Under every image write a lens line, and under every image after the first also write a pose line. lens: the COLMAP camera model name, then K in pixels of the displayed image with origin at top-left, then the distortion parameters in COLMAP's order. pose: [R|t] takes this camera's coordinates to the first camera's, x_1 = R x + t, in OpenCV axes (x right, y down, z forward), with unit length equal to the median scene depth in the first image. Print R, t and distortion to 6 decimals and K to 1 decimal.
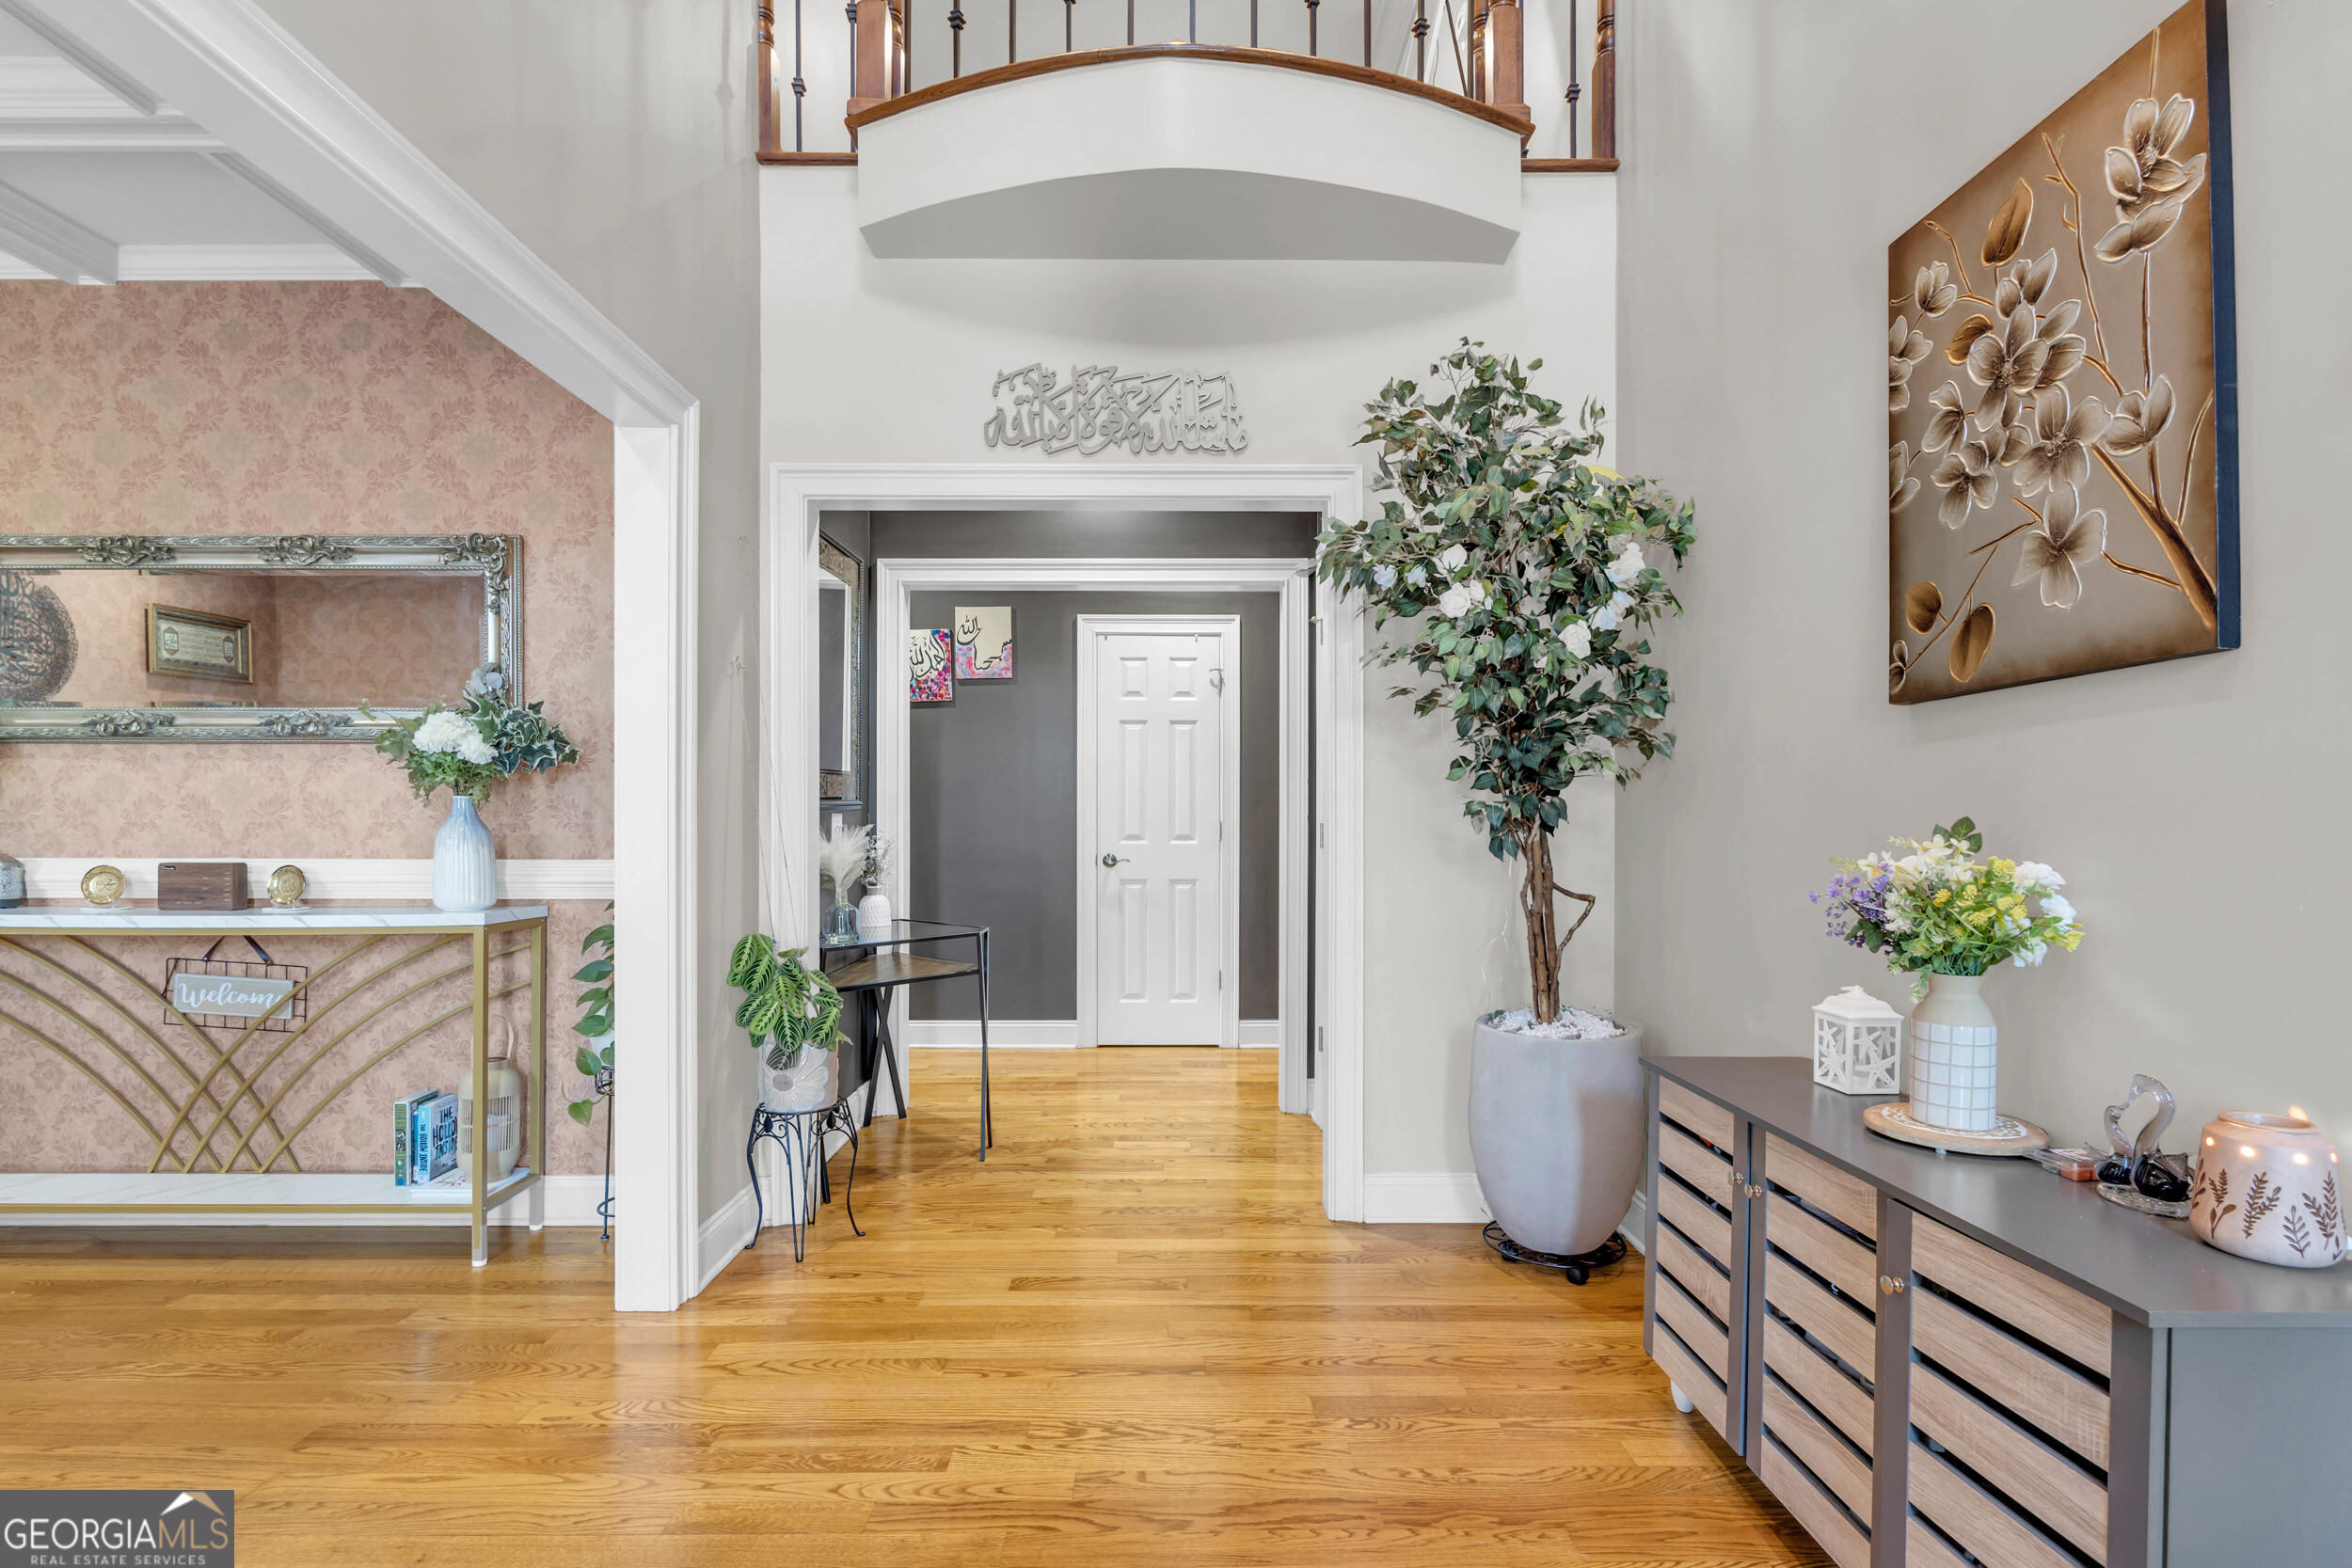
lens RADIAL K [[1134.4, 0, 1162.6], [0, 1134.4, 830.1], [0, 0, 1]] dist [-0.002928, 0.000181]
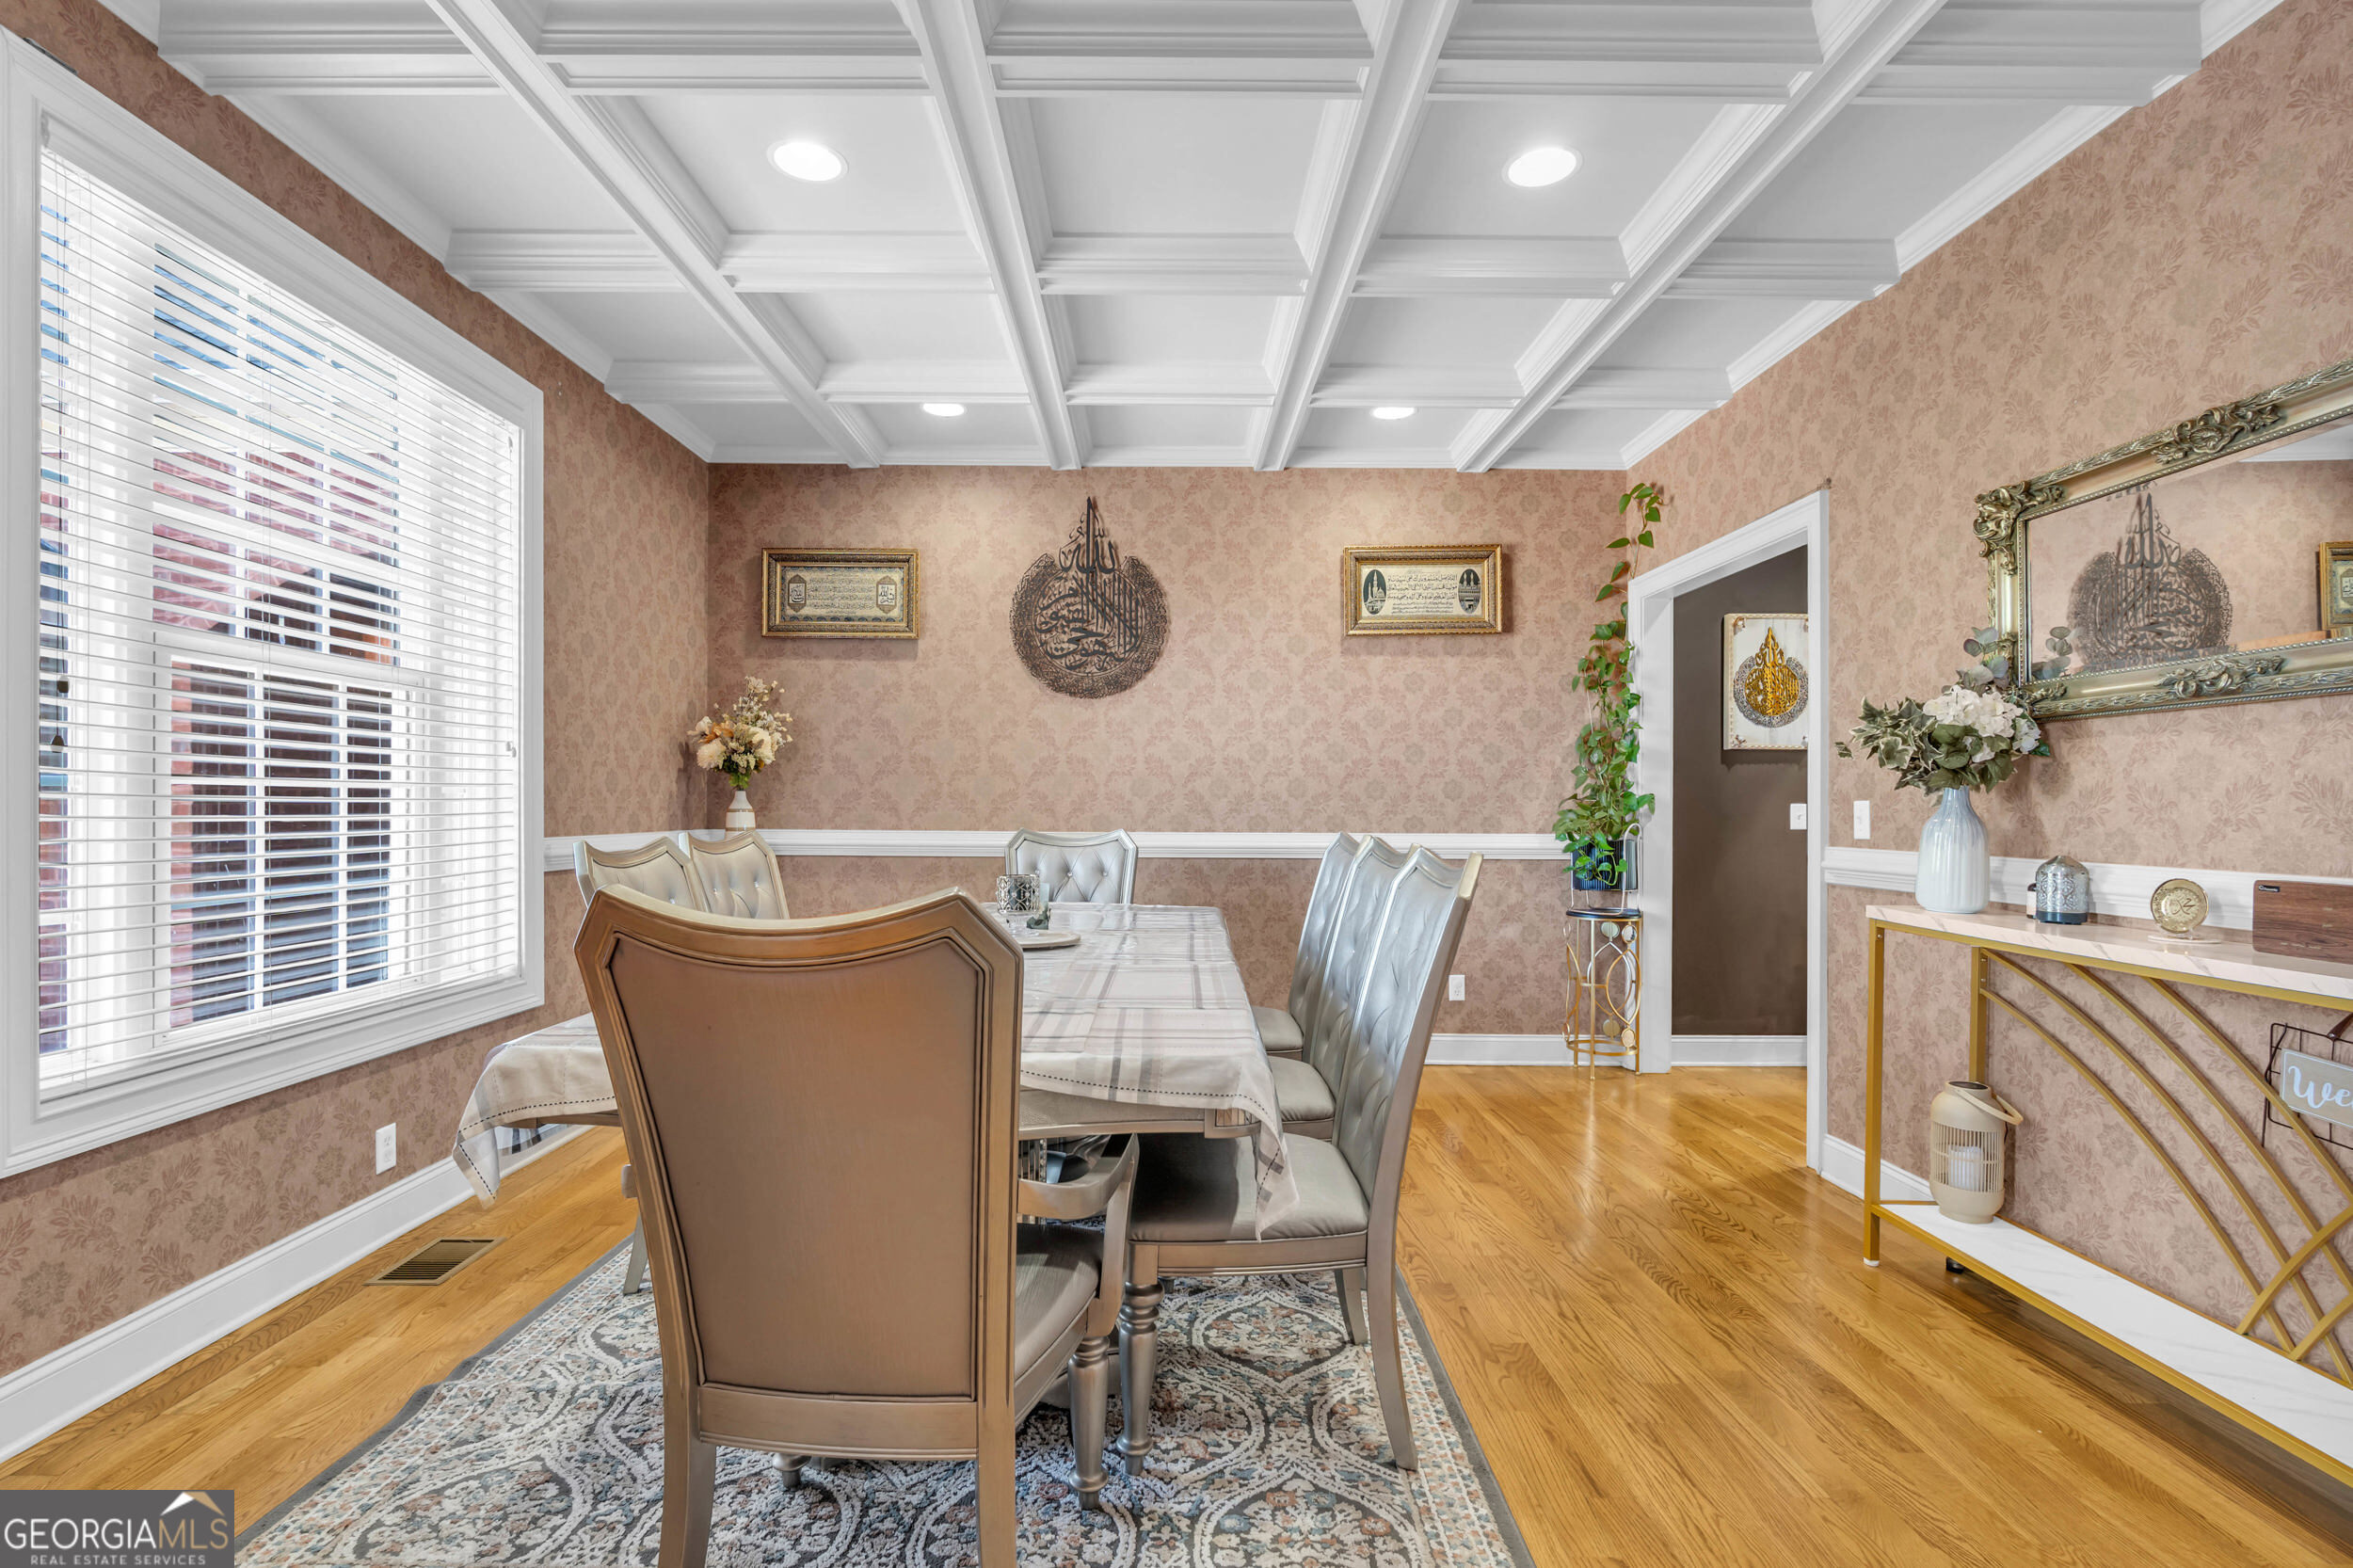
lens RADIAL K [[1121.7, 0, 1151.3], [0, 1121.7, 804.0], [0, 0, 1]] dist [-0.011108, 0.001424]
pose [[0.006128, -0.004886, -0.999969, -0.227862], [-0.011488, 0.999922, -0.004956, -0.004916], [0.999915, 0.011518, 0.006071, 0.333419]]
